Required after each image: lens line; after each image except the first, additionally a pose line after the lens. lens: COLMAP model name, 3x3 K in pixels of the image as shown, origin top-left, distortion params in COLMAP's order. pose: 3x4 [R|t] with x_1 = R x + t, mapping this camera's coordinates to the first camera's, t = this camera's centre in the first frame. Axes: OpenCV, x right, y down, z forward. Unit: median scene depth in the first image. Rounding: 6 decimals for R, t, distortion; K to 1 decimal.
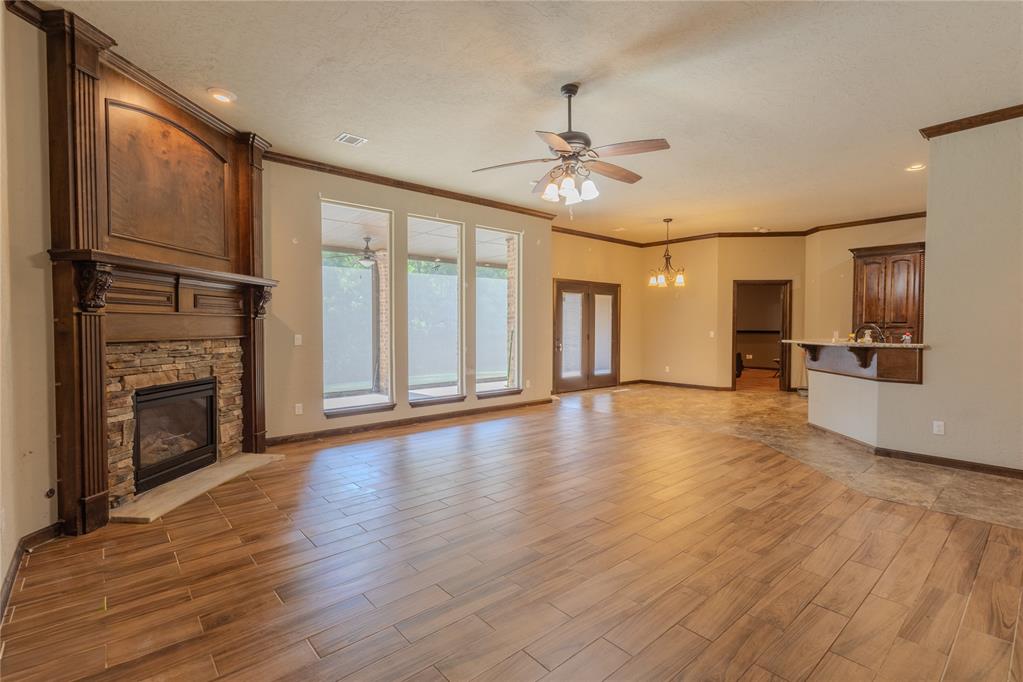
lens RADIAL K [[470.9, 0, 509.5], [0, 470.9, 338.6], [0, 0, 1]] dist [0.005762, -0.000940]
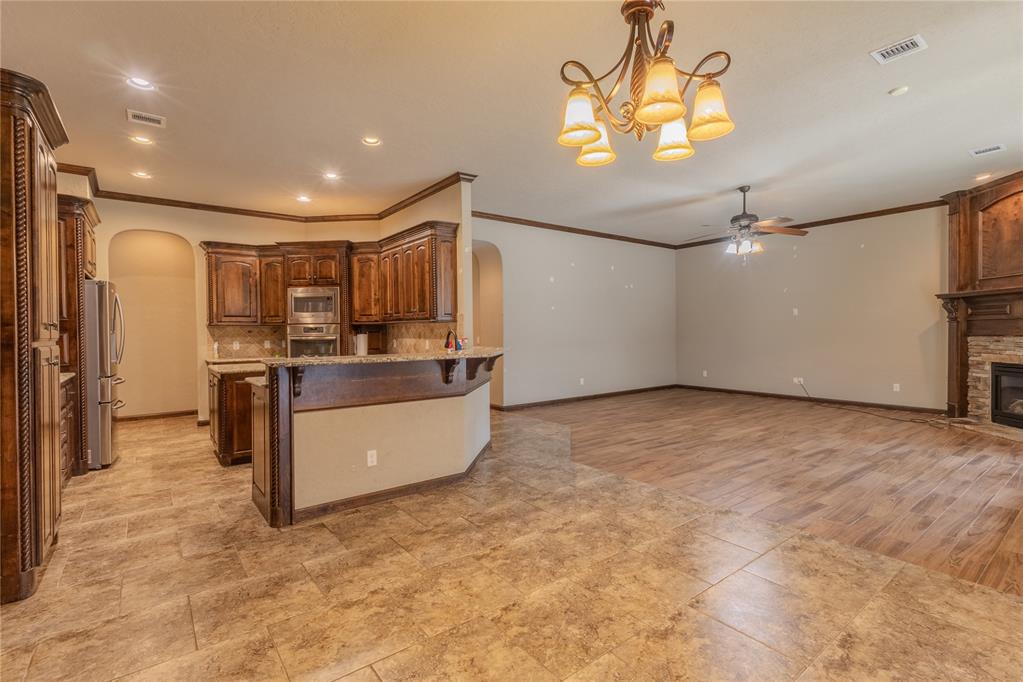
lens RADIAL K [[470.9, 0, 512.1], [0, 470.9, 337.5], [0, 0, 1]] dist [0.005762, -0.000940]
pose [[-0.998166, 0.008930, 0.059879, 0.718781], [0.011332, 0.999140, 0.039894, -0.061330], [-0.059471, 0.040499, -0.997408, 2.300979]]
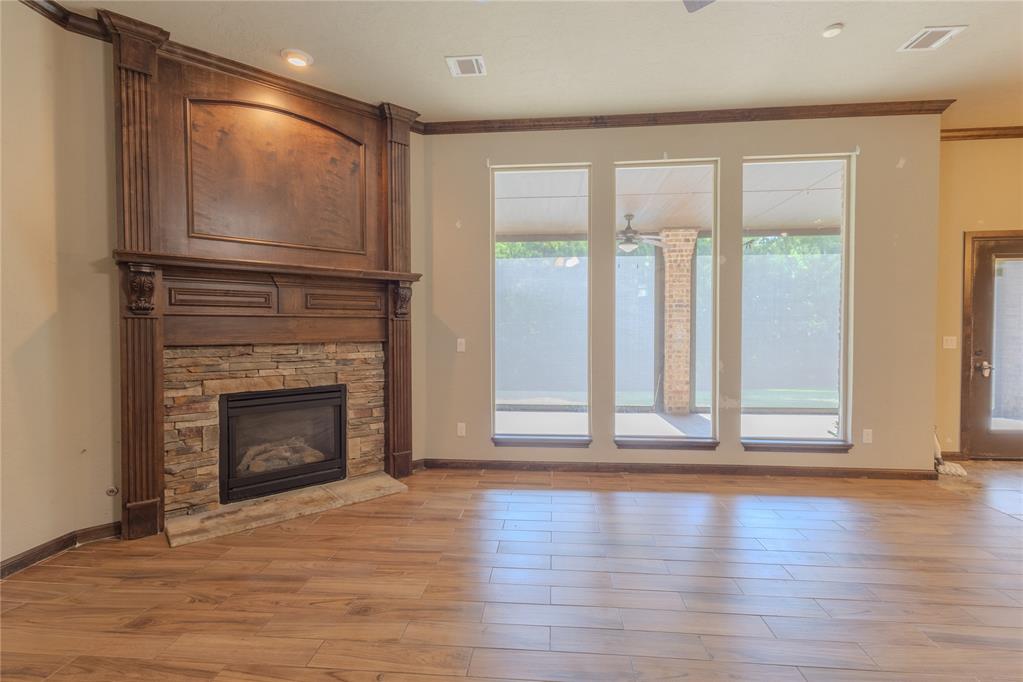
lens RADIAL K [[470.9, 0, 510.9], [0, 470.9, 338.4], [0, 0, 1]] dist [0.005762, -0.000940]
pose [[0.696760, 0.013355, -0.717180, 0.243402], [-0.016076, 0.999866, 0.003002, -0.015215], [0.717124, 0.009438, 0.696881, 0.598823]]
